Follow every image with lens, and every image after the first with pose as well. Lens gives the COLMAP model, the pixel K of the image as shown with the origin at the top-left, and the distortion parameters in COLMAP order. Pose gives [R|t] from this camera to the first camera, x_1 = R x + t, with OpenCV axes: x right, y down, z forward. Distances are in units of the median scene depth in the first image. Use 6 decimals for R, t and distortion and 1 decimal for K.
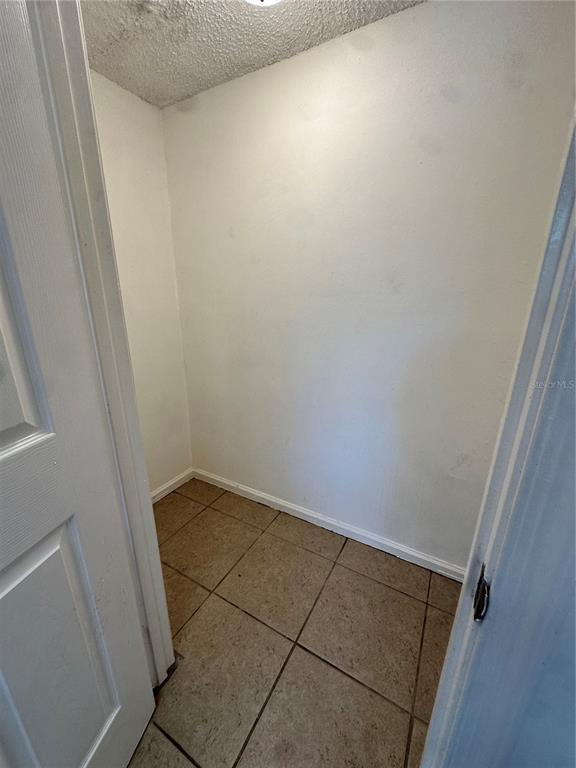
lens RADIAL K [[306.7, 0, 289.0], [0, 306.7, 386.4], [0, 0, 1]] dist [-0.002311, 0.000888]
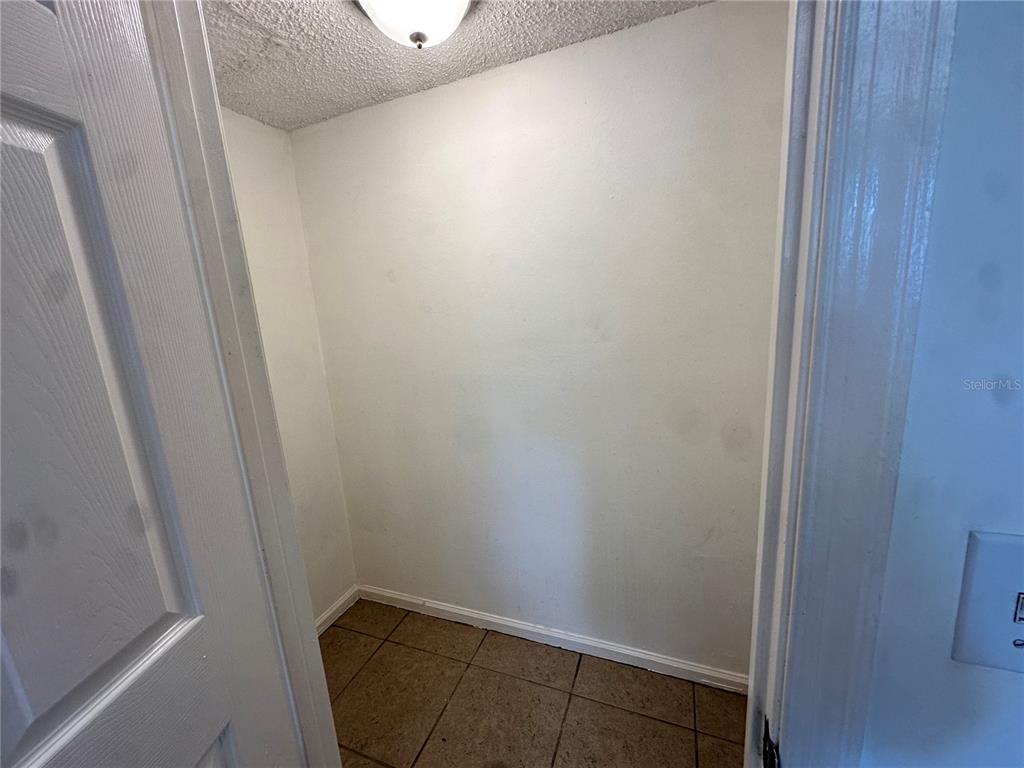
lens RADIAL K [[408.9, 0, 512.9], [0, 408.9, 384.6], [0, 0, 1]] dist [-0.002311, 0.000888]
pose [[0.987680, -0.098798, 0.121354, -0.037084], [0.111010, 0.988939, -0.098369, -0.093135], [-0.110293, 0.110629, 0.987723, -0.051715]]
